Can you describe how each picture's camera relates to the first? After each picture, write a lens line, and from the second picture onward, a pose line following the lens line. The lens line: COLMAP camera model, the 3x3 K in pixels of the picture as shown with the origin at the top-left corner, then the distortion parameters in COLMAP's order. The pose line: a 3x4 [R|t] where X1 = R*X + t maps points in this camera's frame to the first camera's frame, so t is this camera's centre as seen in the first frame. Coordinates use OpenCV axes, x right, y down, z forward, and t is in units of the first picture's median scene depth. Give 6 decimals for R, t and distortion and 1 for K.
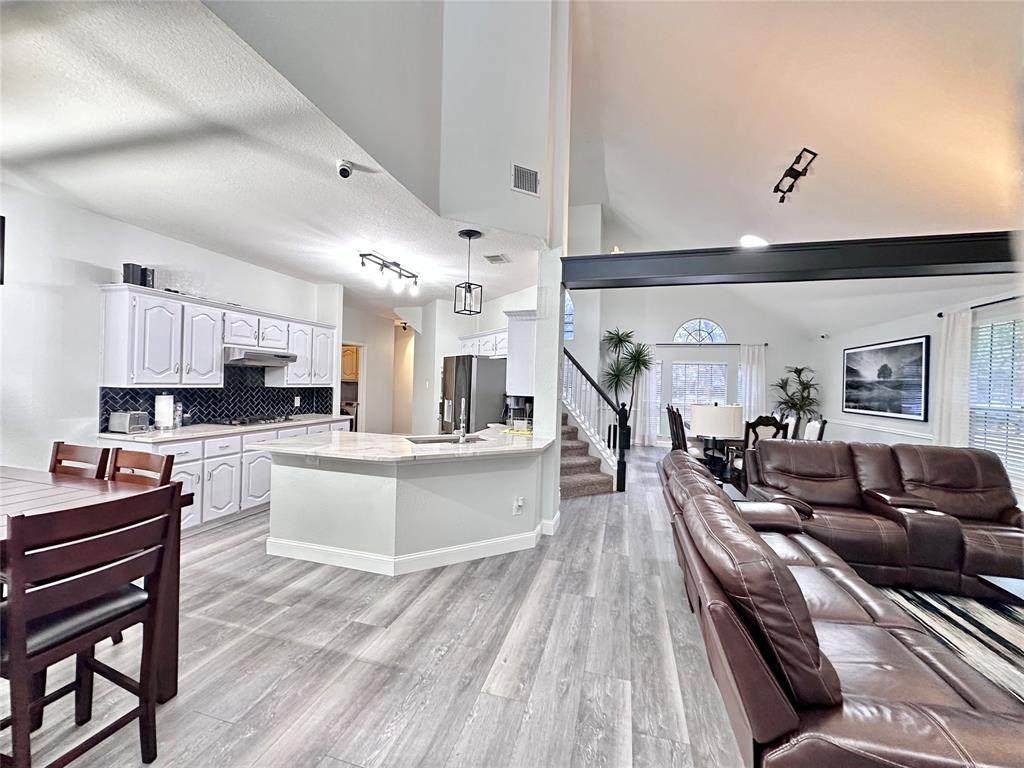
lens RADIAL K [[410.1, 0, 511.7], [0, 410.1, 384.9], [0, 0, 1]] dist [0.000842, 0.000102]
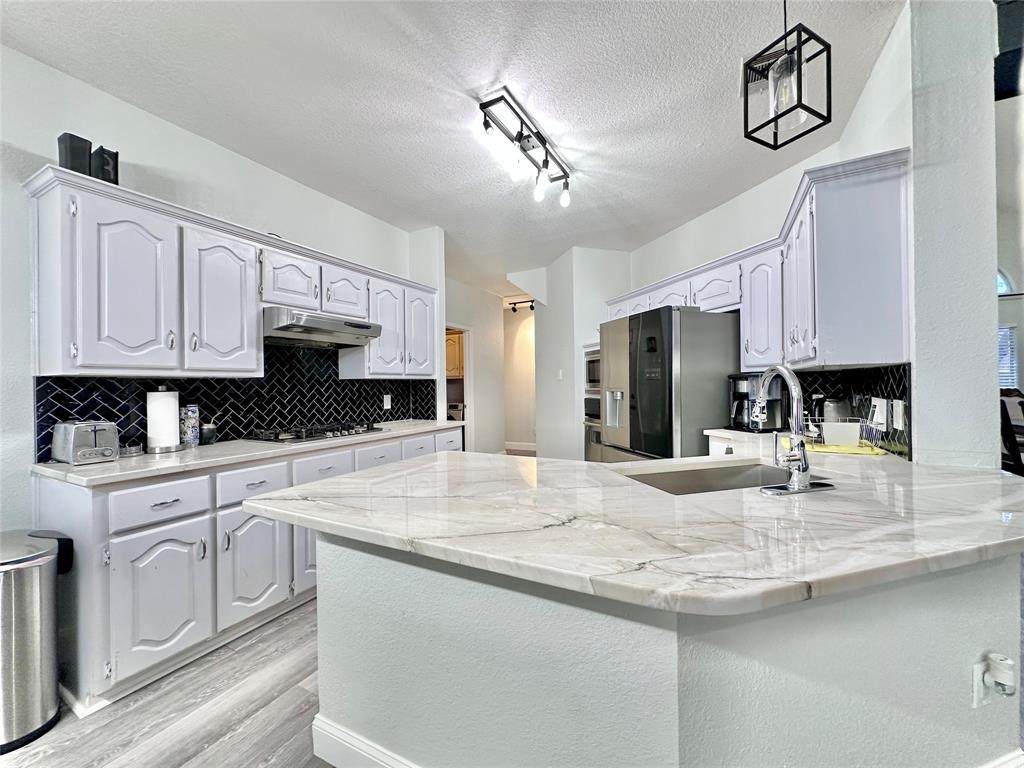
lens RADIAL K [[410.1, 0, 511.9], [0, 410.1, 385.1], [0, 0, 1]] dist [0.000842, 0.000102]
pose [[0.976781, -0.041003, -0.210281, -0.211350], [0.039140, 0.999149, -0.013017, 0.034850], [0.210636, 0.004484, 0.977554, 0.450981]]
